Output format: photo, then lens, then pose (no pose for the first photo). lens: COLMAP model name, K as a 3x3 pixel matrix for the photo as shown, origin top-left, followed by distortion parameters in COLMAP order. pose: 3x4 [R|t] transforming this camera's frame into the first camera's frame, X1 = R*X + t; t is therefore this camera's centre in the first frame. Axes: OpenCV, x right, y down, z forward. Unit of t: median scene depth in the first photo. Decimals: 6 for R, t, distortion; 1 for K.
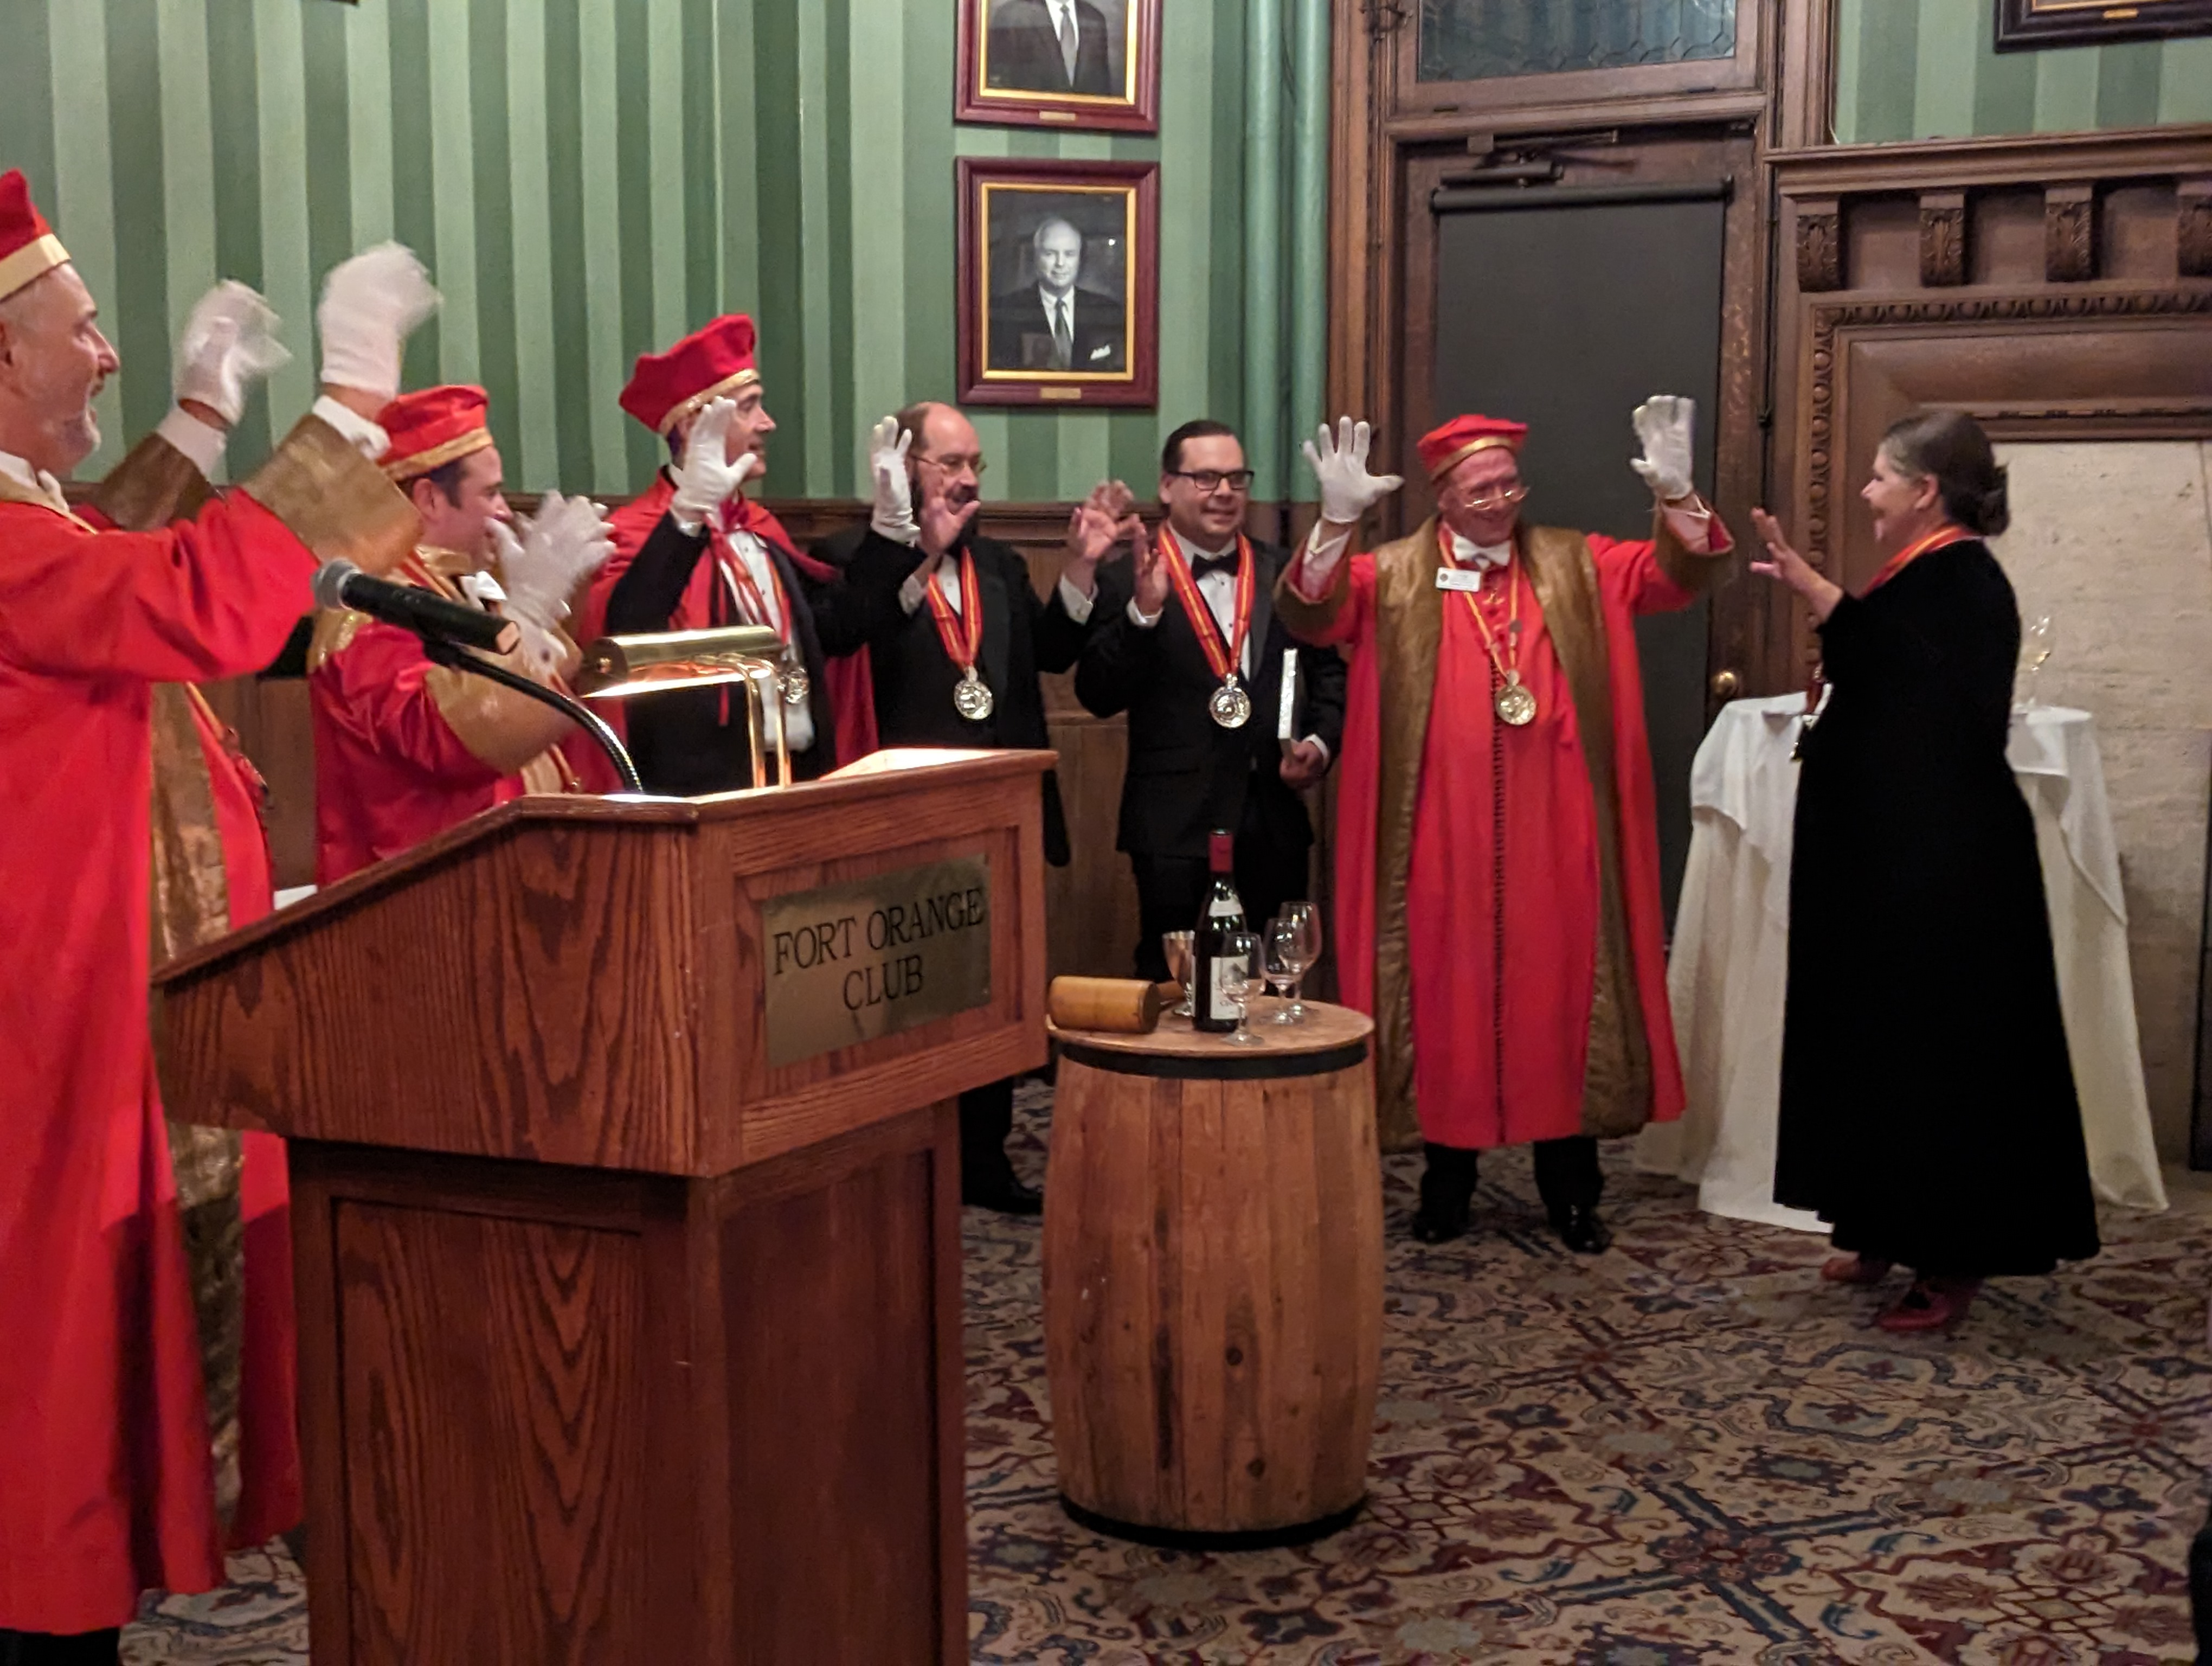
lens RADIAL K [[3026.6, 0, 1071.1], [0, 3026.6, 927.3], [0, 0, 1]] dist [0.104626, -0.330358]
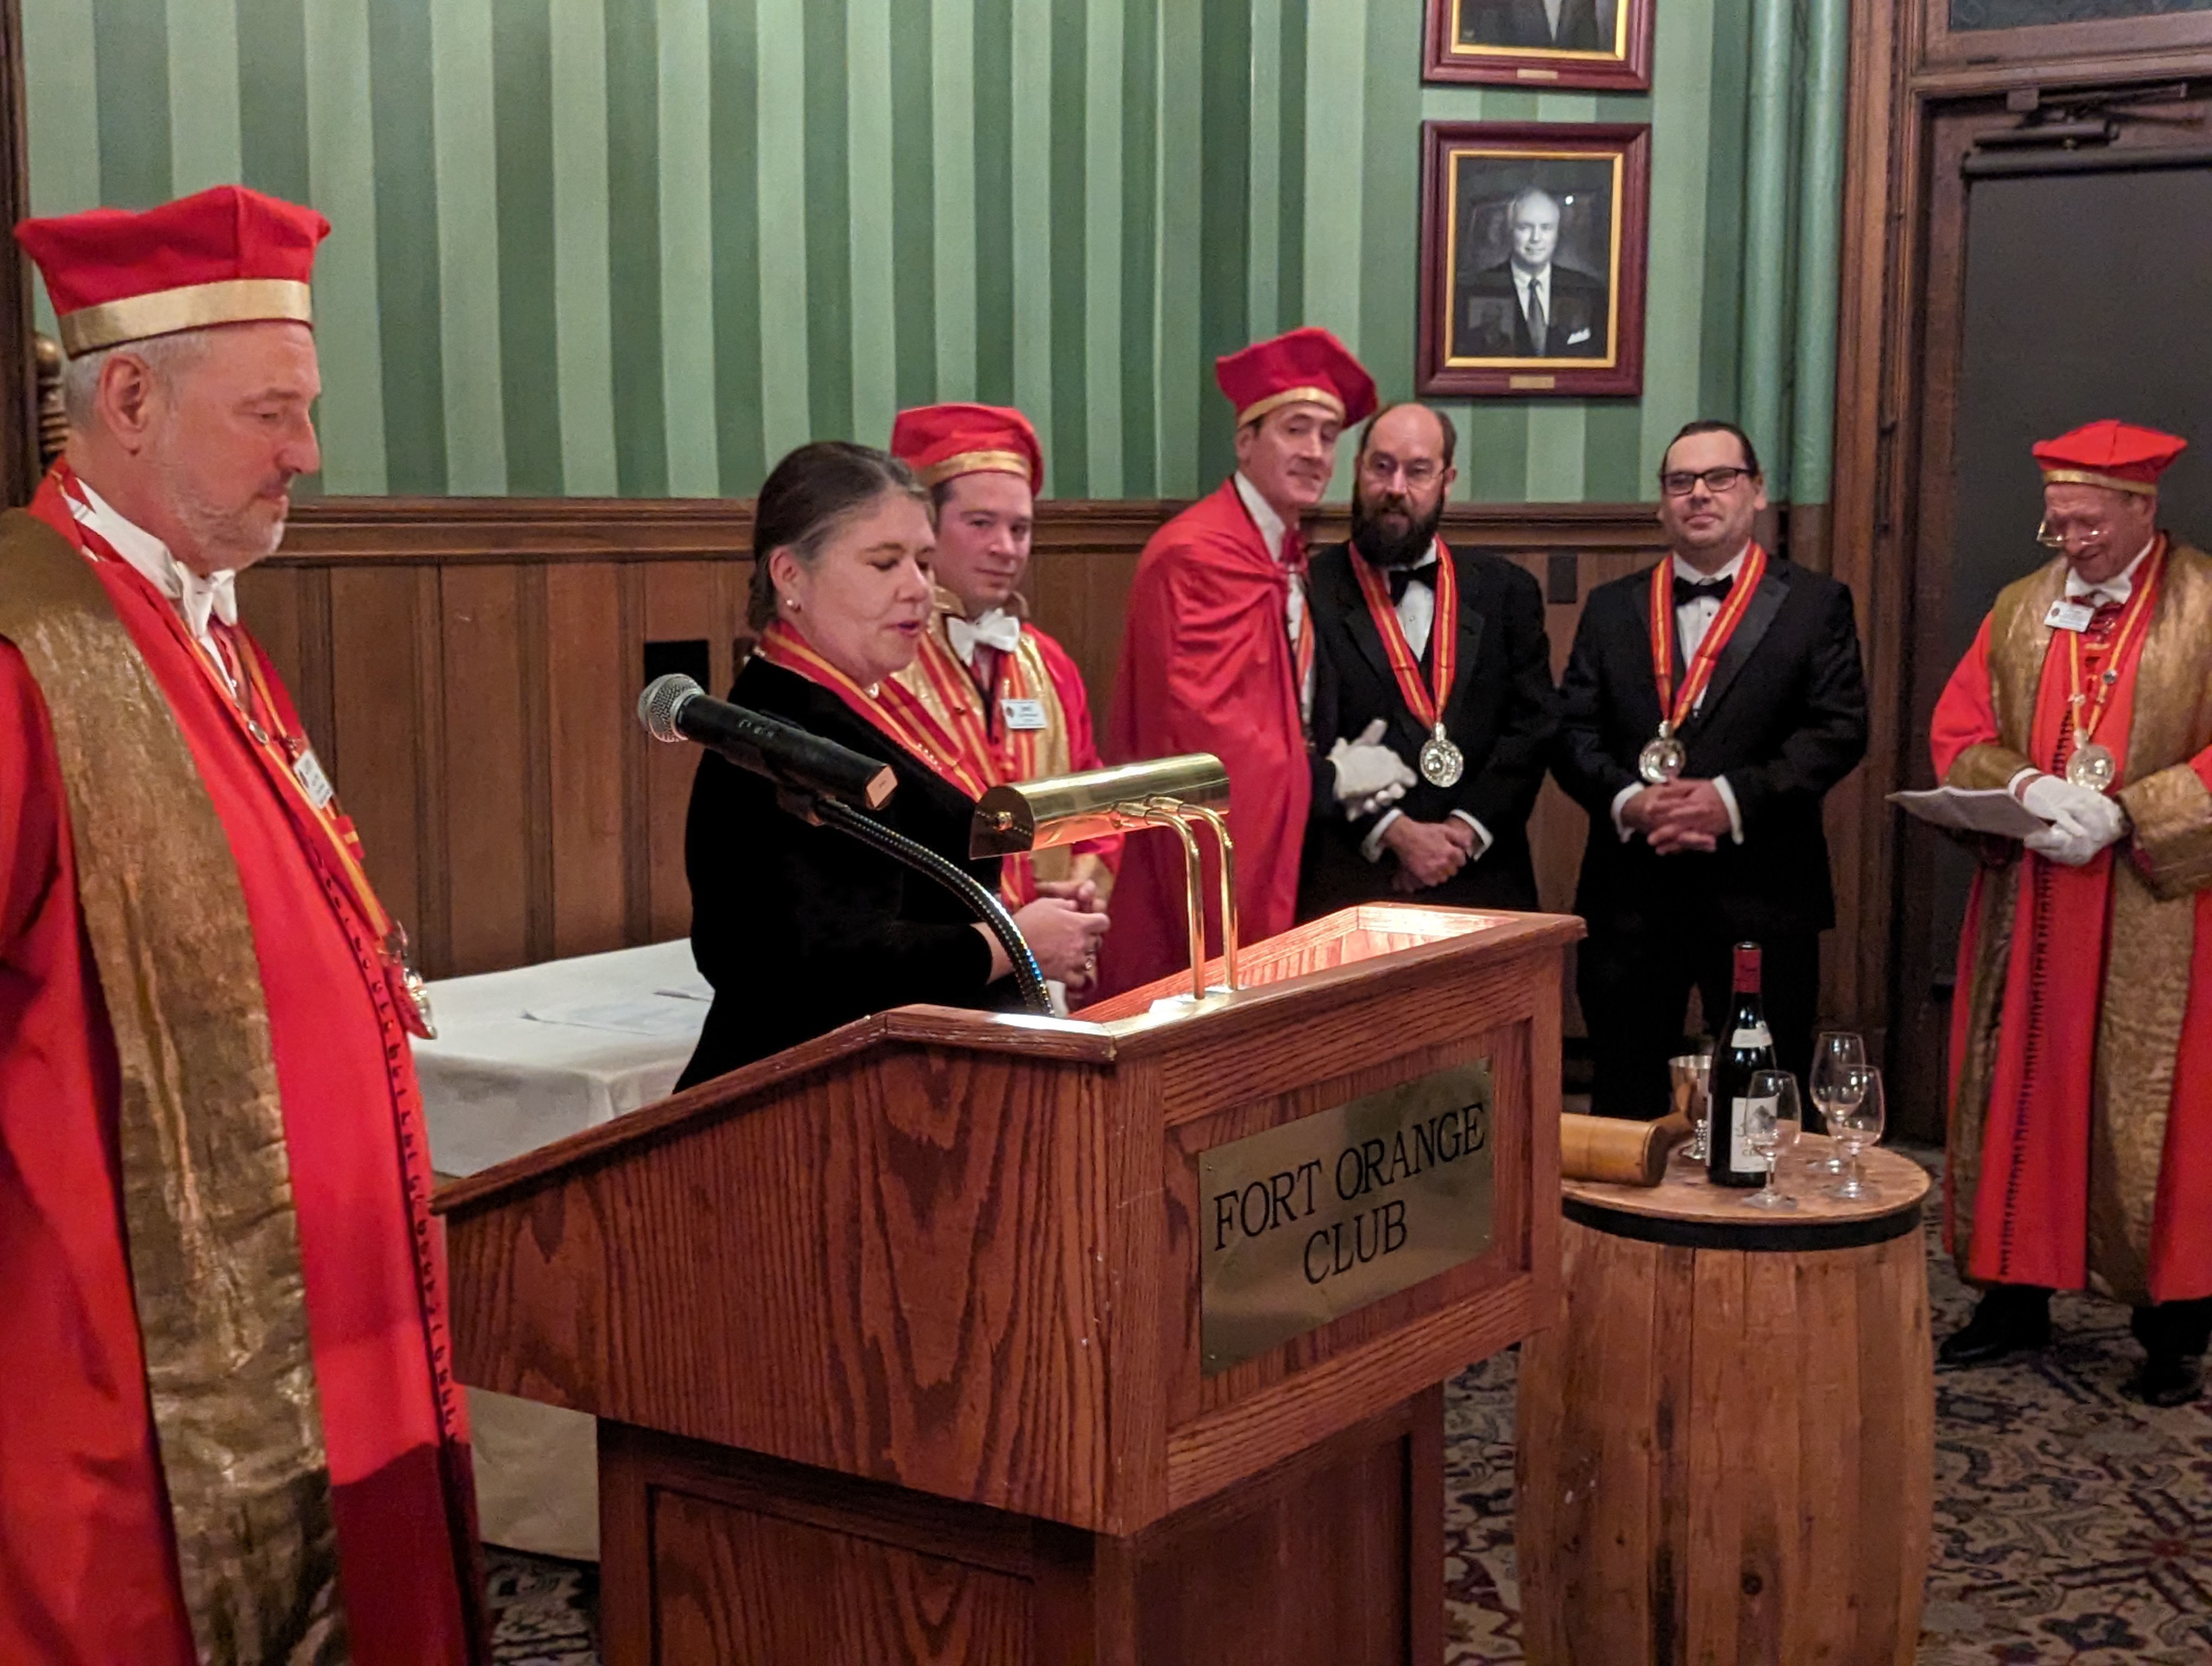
lens RADIAL K [[3042.6, 0, 1098.6], [0, 3042.6, 918.2], [0, 0, 1]] dist [0.038571, -0.174301]
pose [[0.991410, 0.021835, -0.128956, -0.015989], [-0.020271, 0.999704, 0.013431, -0.039138], [0.129211, -0.010701, 0.991559, 0.128940]]
